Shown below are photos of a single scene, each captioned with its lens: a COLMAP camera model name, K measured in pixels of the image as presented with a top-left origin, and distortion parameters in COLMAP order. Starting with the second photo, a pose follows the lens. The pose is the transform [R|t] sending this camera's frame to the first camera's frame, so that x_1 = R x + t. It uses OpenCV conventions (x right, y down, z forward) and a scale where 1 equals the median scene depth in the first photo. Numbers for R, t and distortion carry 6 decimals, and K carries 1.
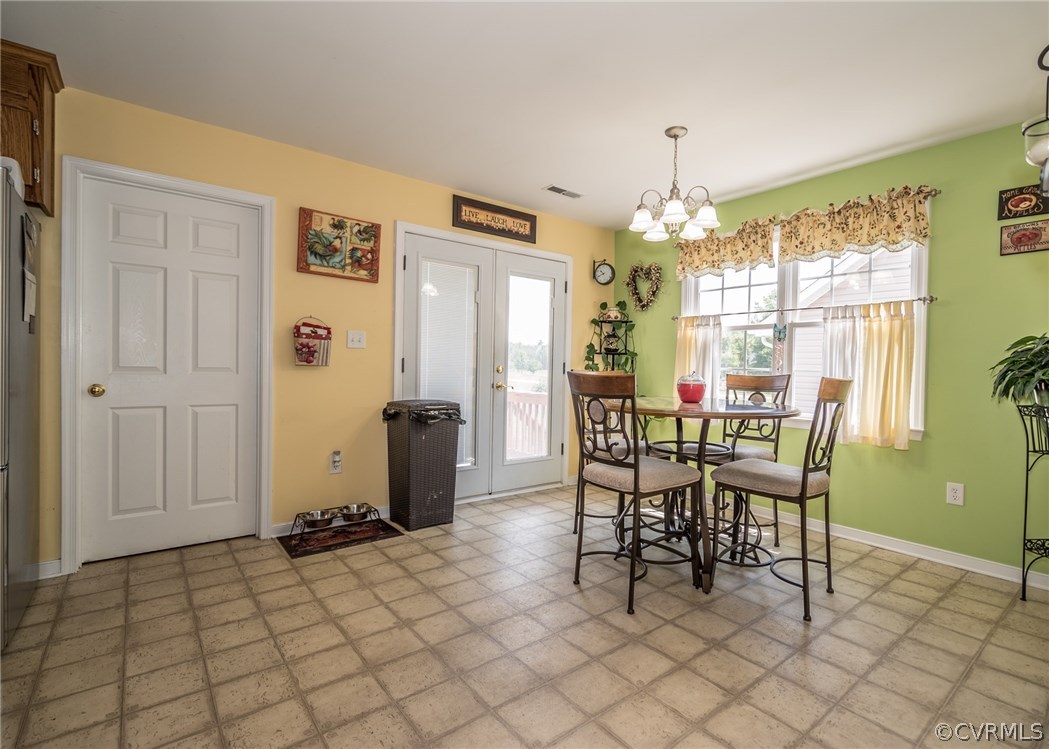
lens RADIAL K [[507.7, 0, 562.9], [0, 507.7, 377.0], [0, 0, 1]] dist [-0.003773, 0.001128]
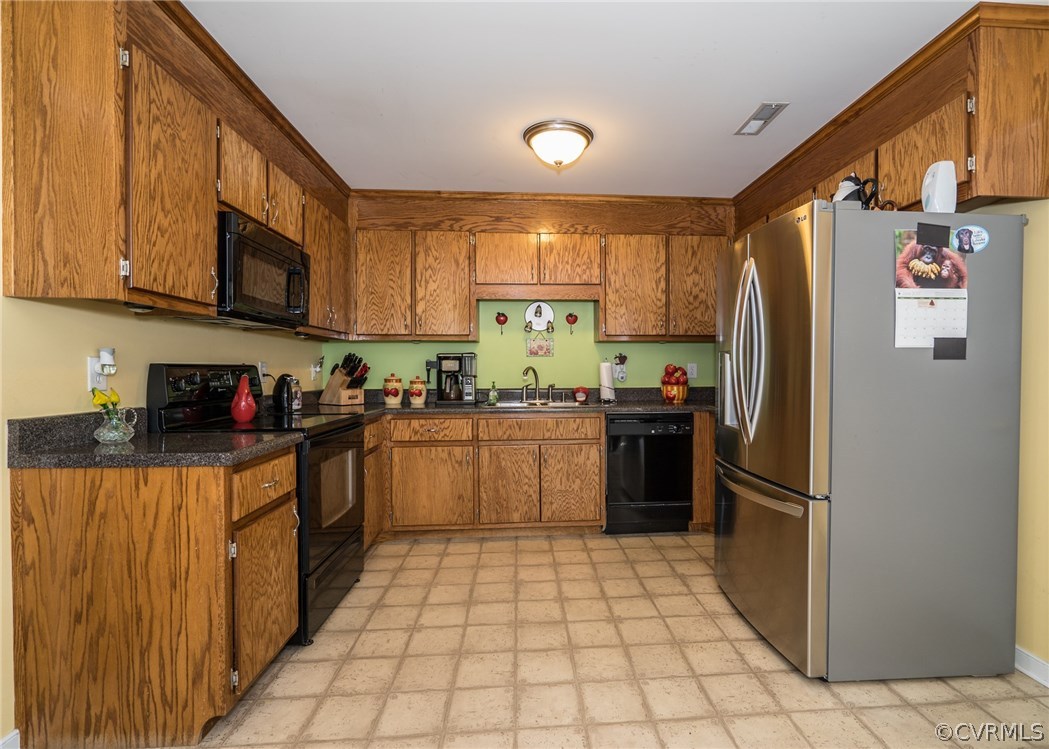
lens RADIAL K [[507.7, 0, 562.9], [0, 507.7, 377.0], [0, 0, 1]] dist [-0.003773, 0.001128]
pose [[-0.581325, -0.008409, -0.813628, 0.004954], [-0.029446, 0.999509, 0.010708, -0.032527], [0.813139, 0.030182, -0.581287, 0.681265]]
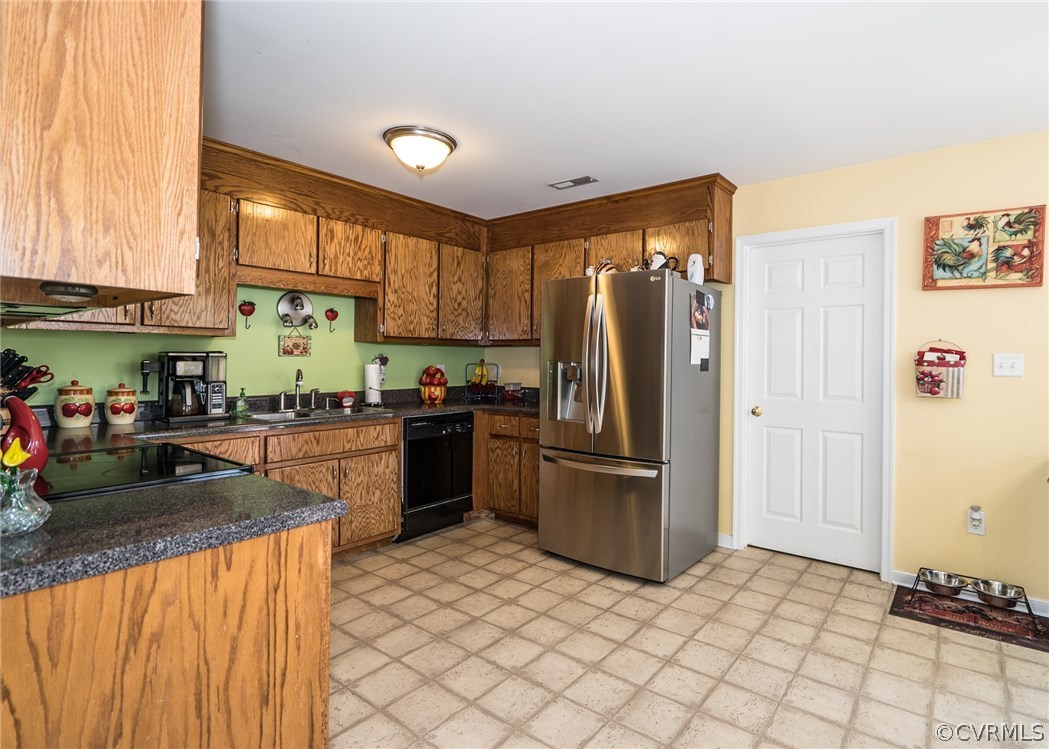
lens RADIAL K [[536.1, 0, 572.4], [0, 536.1, 356.9], [0, 0, 1]] dist [-0.001406, 0.000154]
pose [[0.233083, -0.025580, -0.972120, 0.245391], [-0.026830, 0.999104, -0.032723, -0.046012], [0.972087, 0.033709, 0.232188, 0.196377]]
